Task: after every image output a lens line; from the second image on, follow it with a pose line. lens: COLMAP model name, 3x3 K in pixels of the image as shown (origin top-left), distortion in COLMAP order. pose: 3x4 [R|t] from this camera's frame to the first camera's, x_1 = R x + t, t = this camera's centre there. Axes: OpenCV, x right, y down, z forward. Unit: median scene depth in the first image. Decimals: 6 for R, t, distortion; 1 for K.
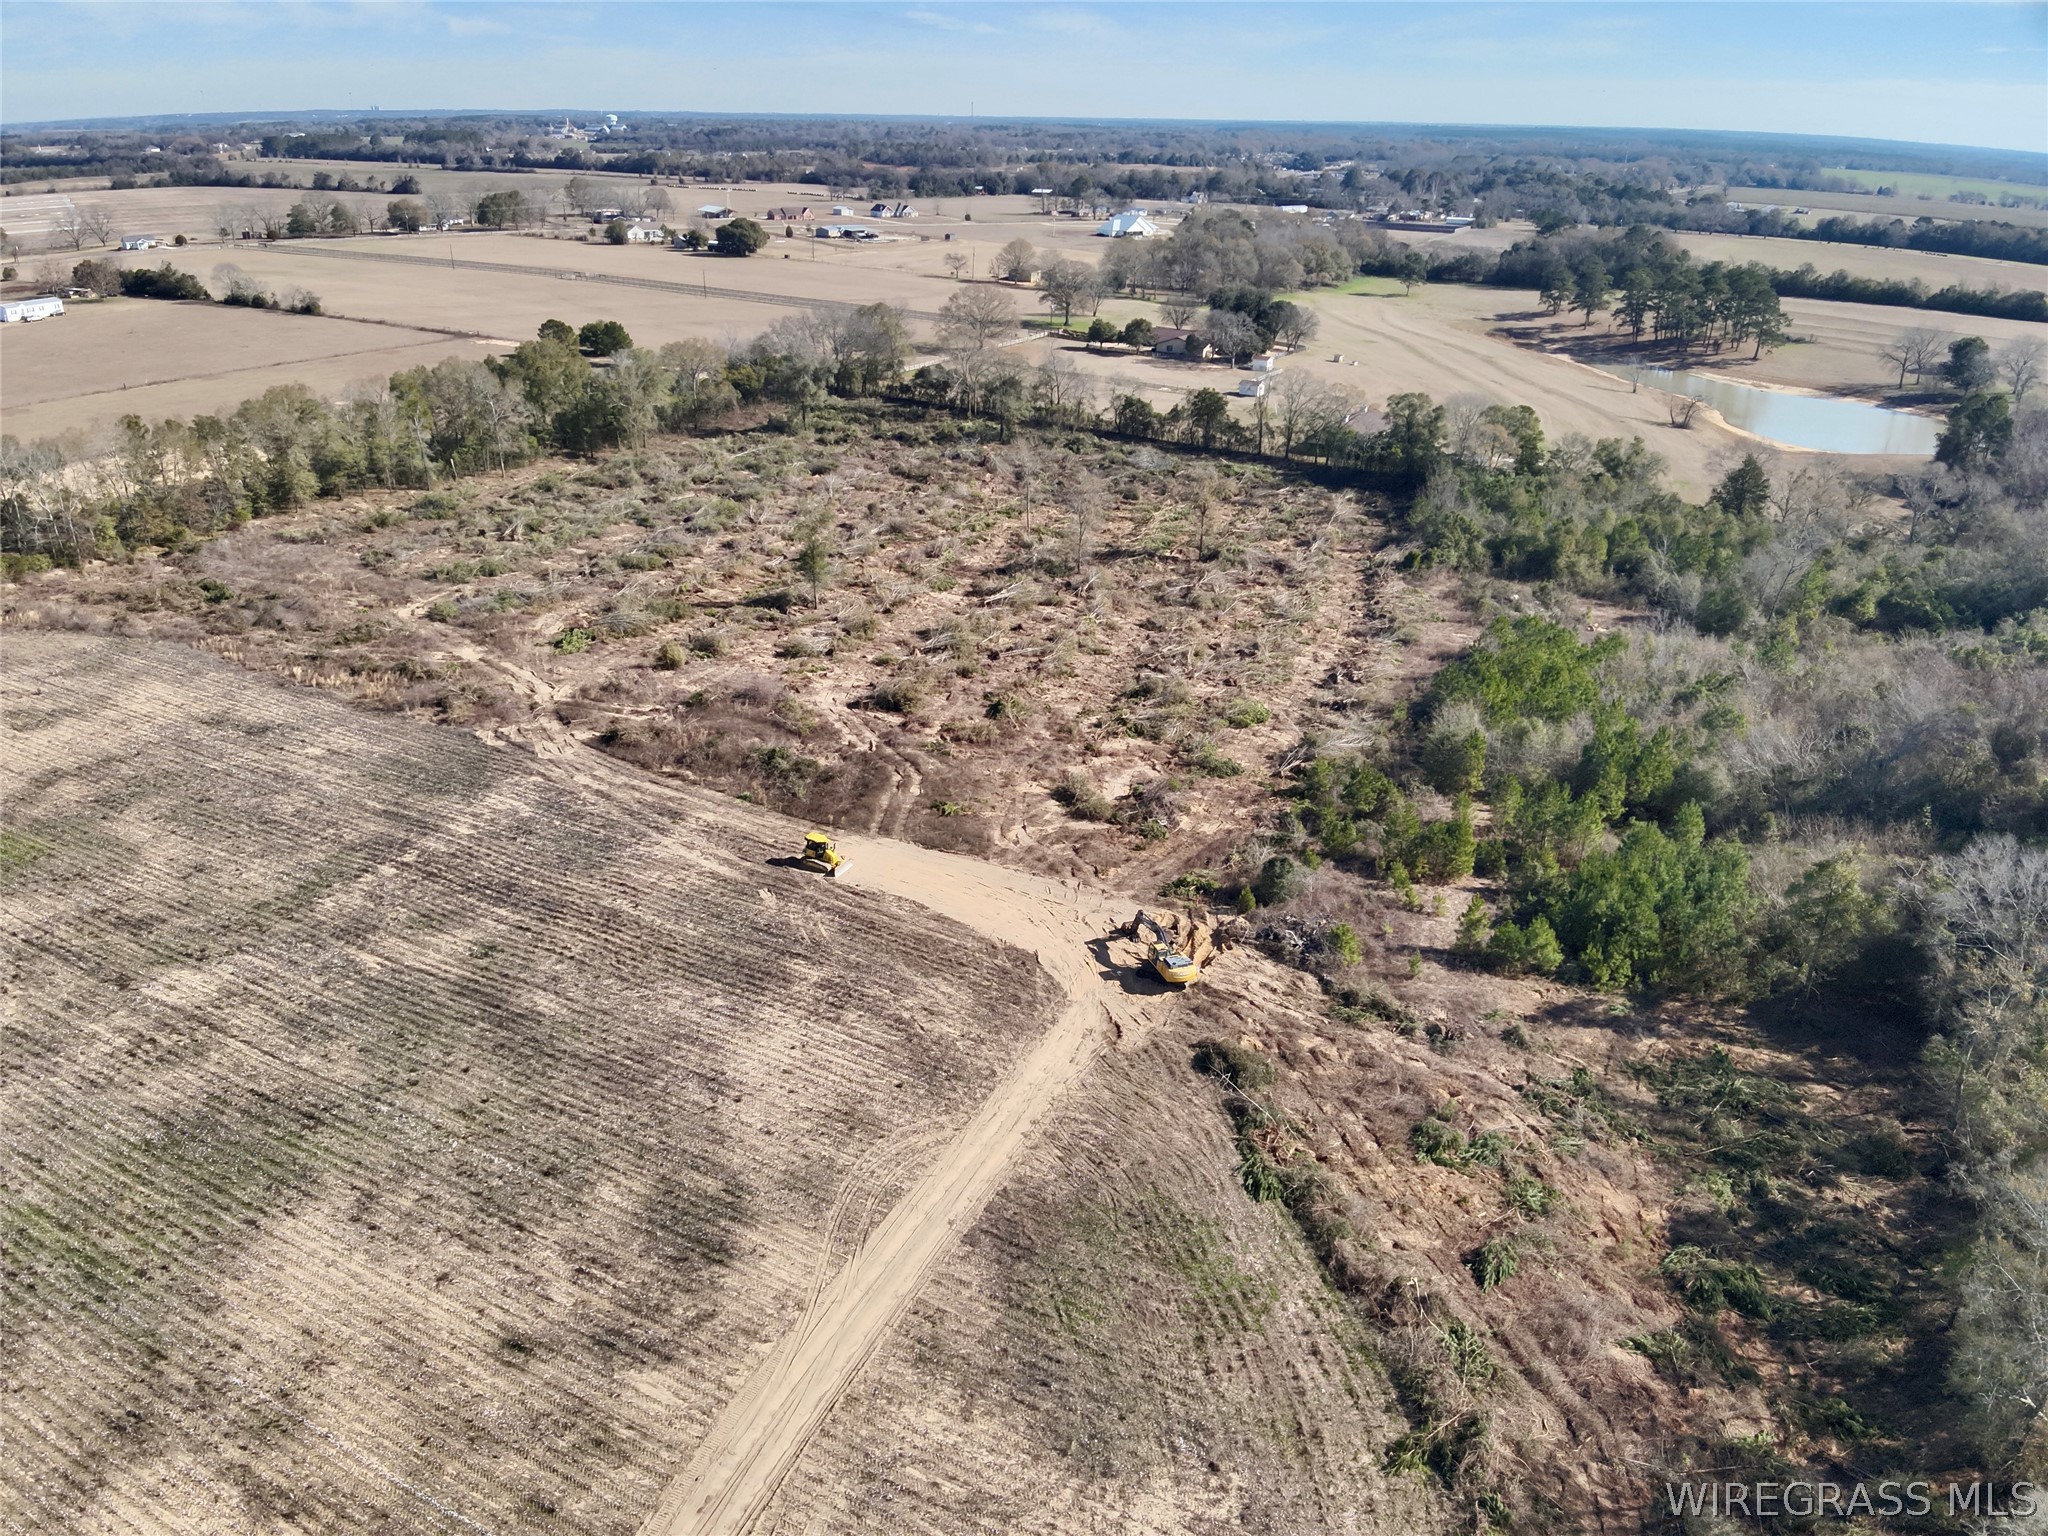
lens RADIAL K [[1475.7, 0, 1008.5], [0, 1475.7, 788.6], [0, 0, 1]] dist [0.100132, -0.188524]
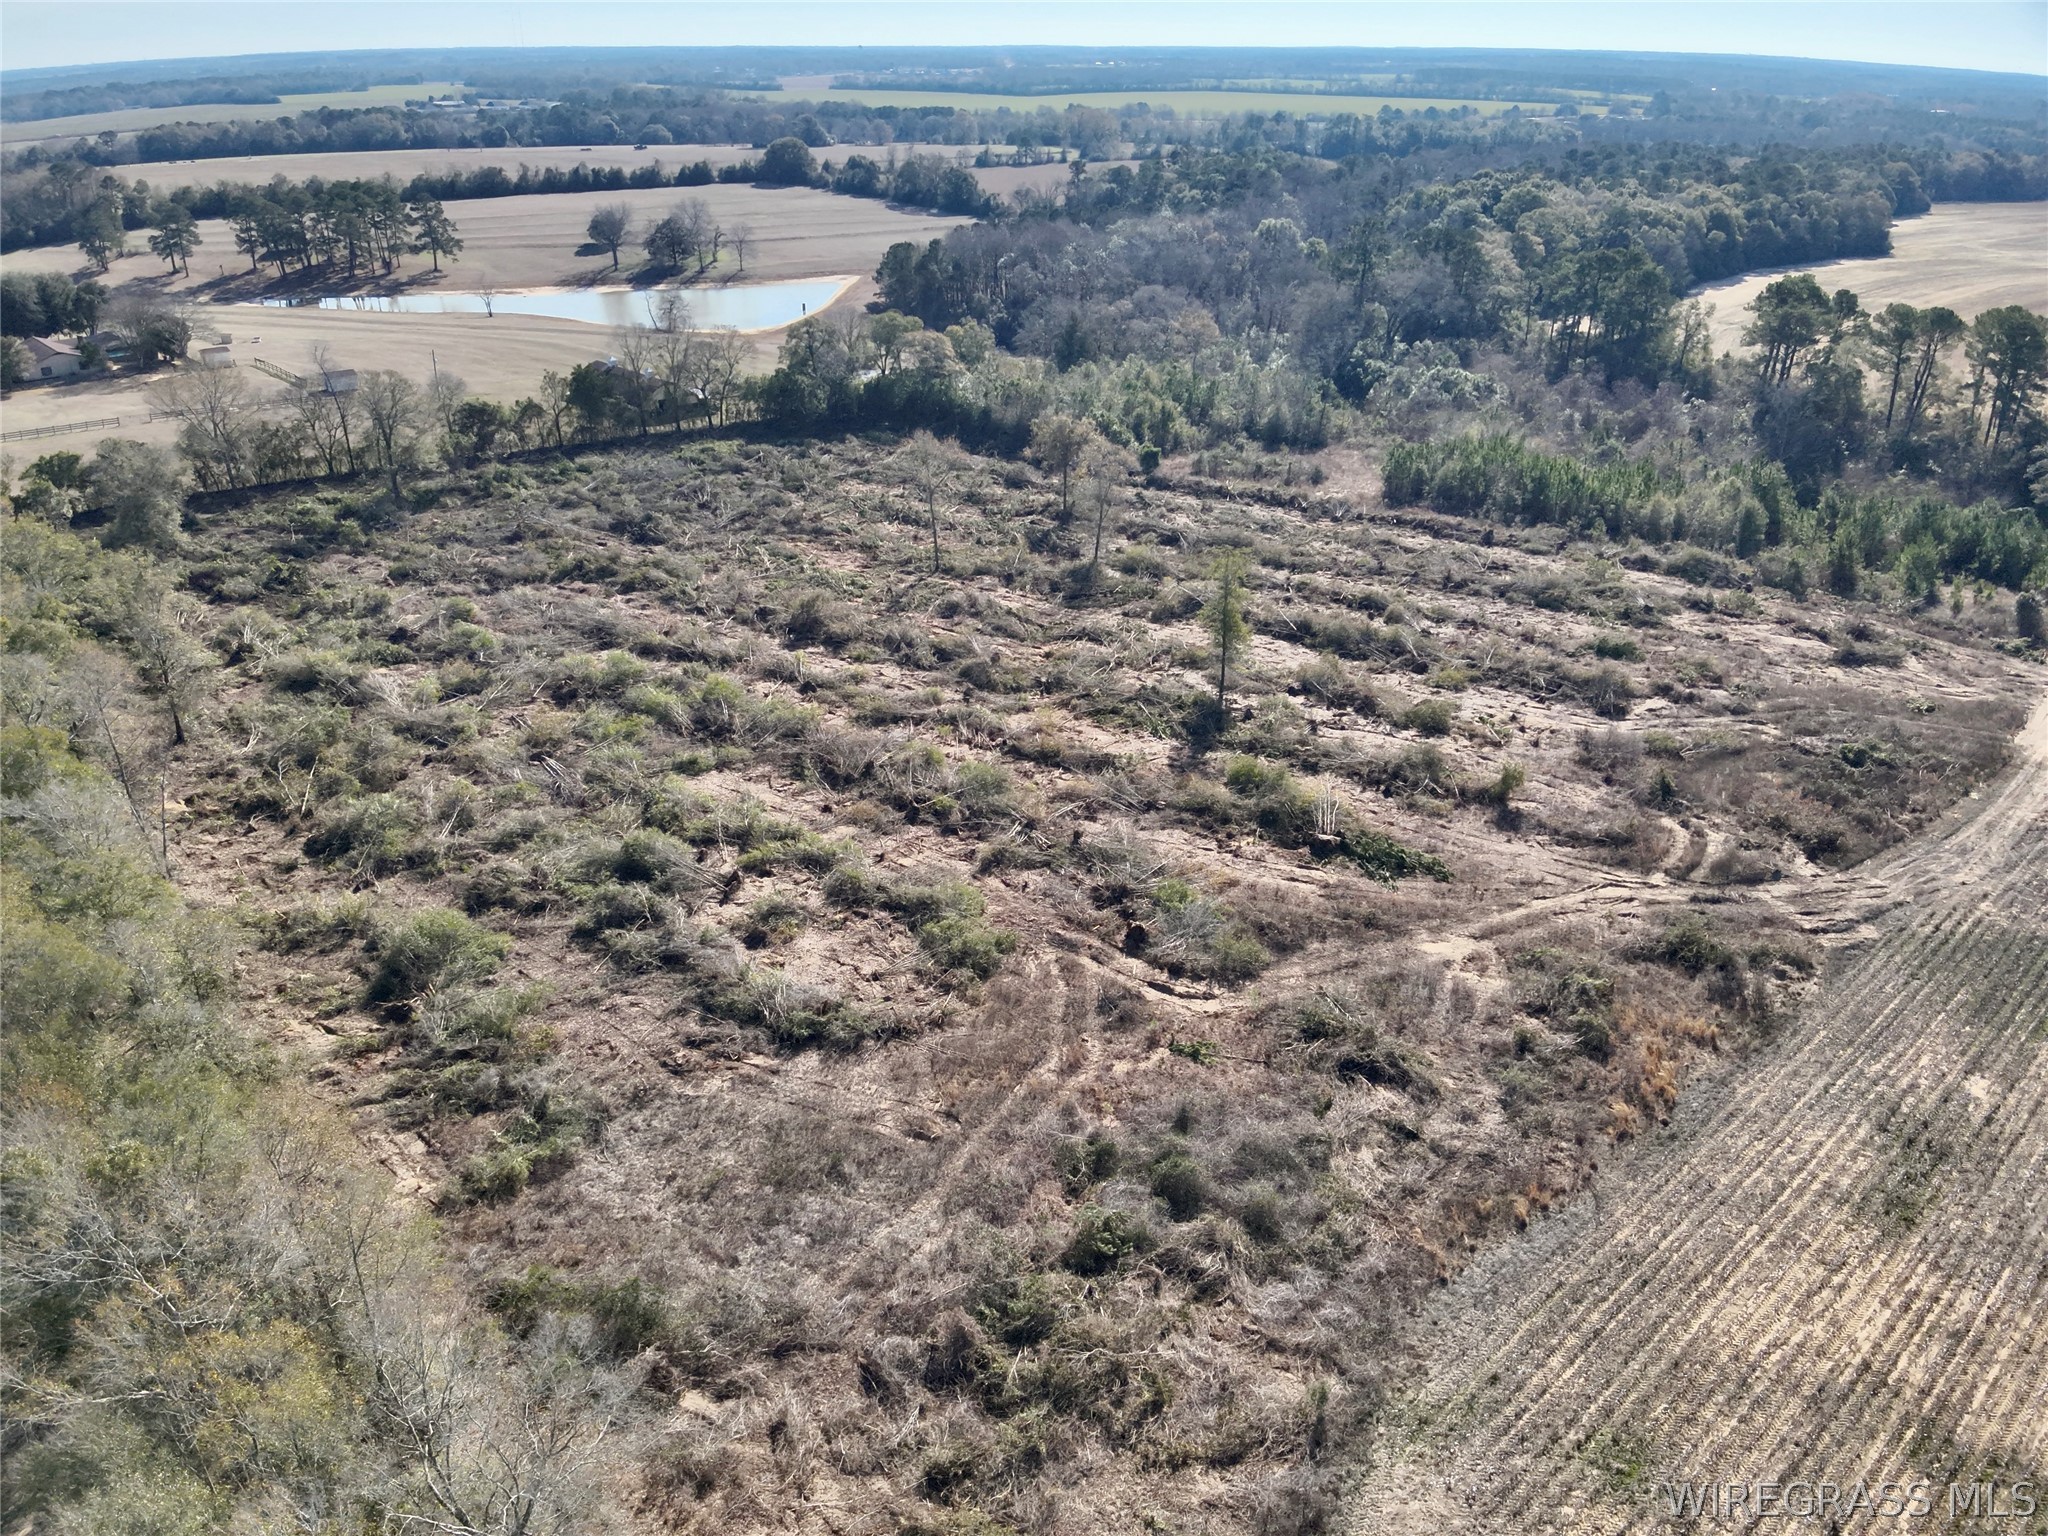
lens RADIAL K [[1475.7, 0, 1008.5], [0, 1475.7, 788.6], [0, 0, 1]] dist [0.100132, -0.188524]
pose [[0.317100, -0.436665, 0.841886, -0.401205], [0.396103, 0.867545, 0.300780, -0.175216], [-0.861714, 0.238096, 0.448062, 0.413700]]
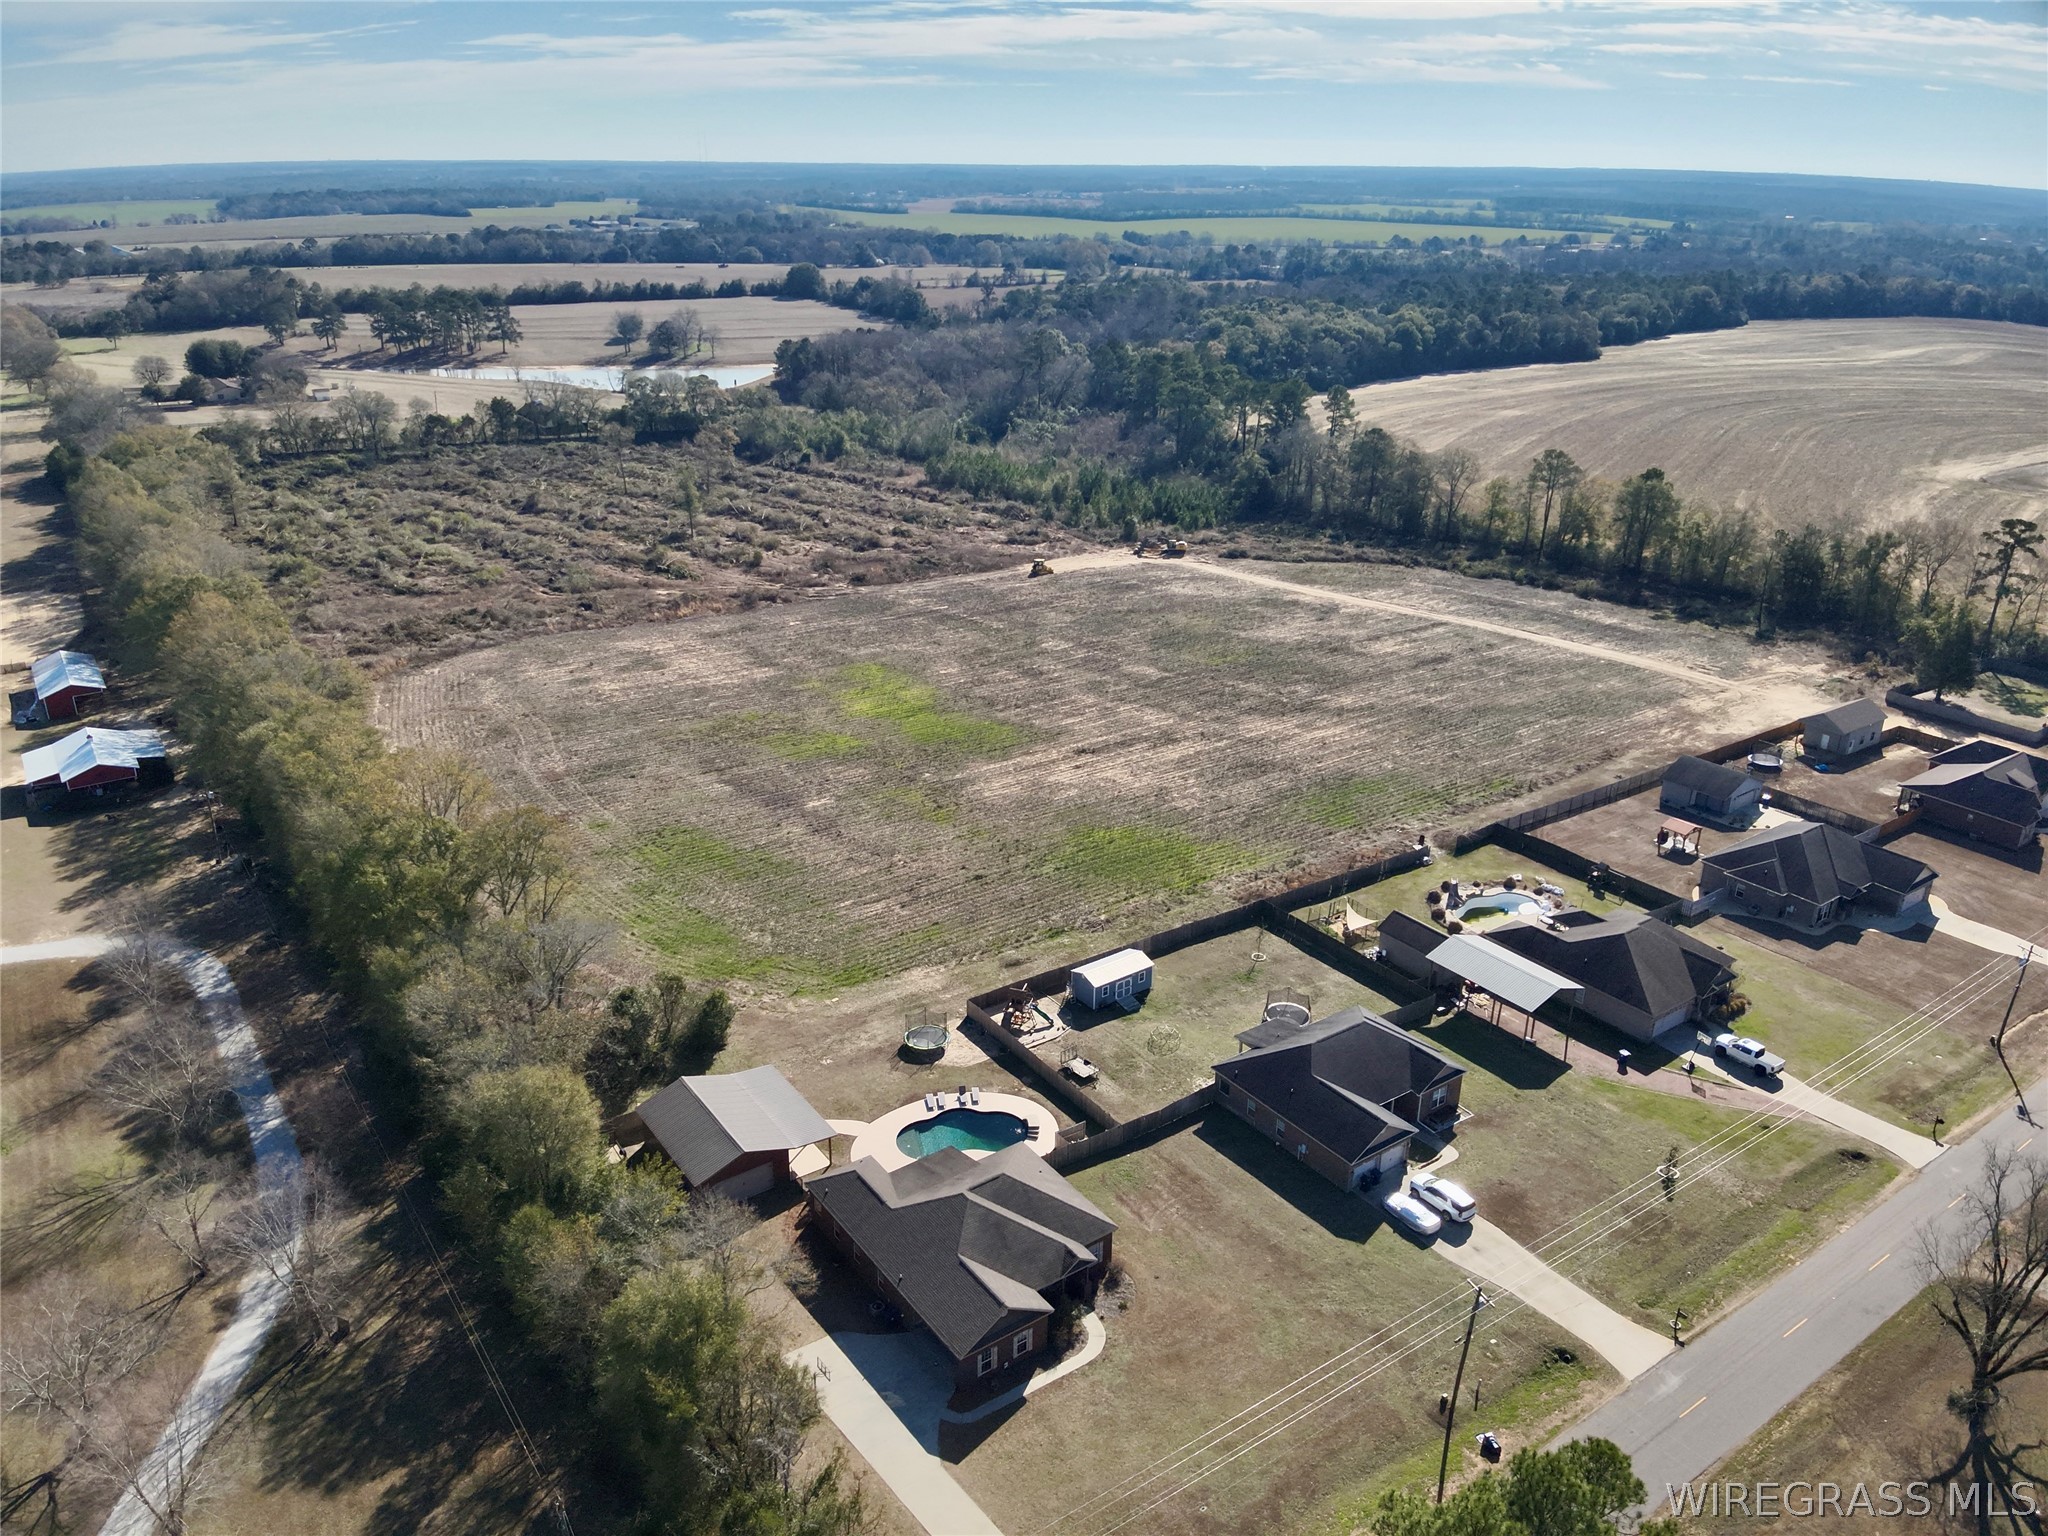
lens RADIAL K [[1475.7, 0, 1008.5], [0, 1475.7, 788.6], [0, 0, 1]] dist [0.100132, -0.188524]
pose [[0.424513, -0.362834, 0.829542, -0.710539], [0.374255, 0.904579, 0.204132, -0.040985], [-0.824453, 0.223804, 0.519798, -0.001361]]
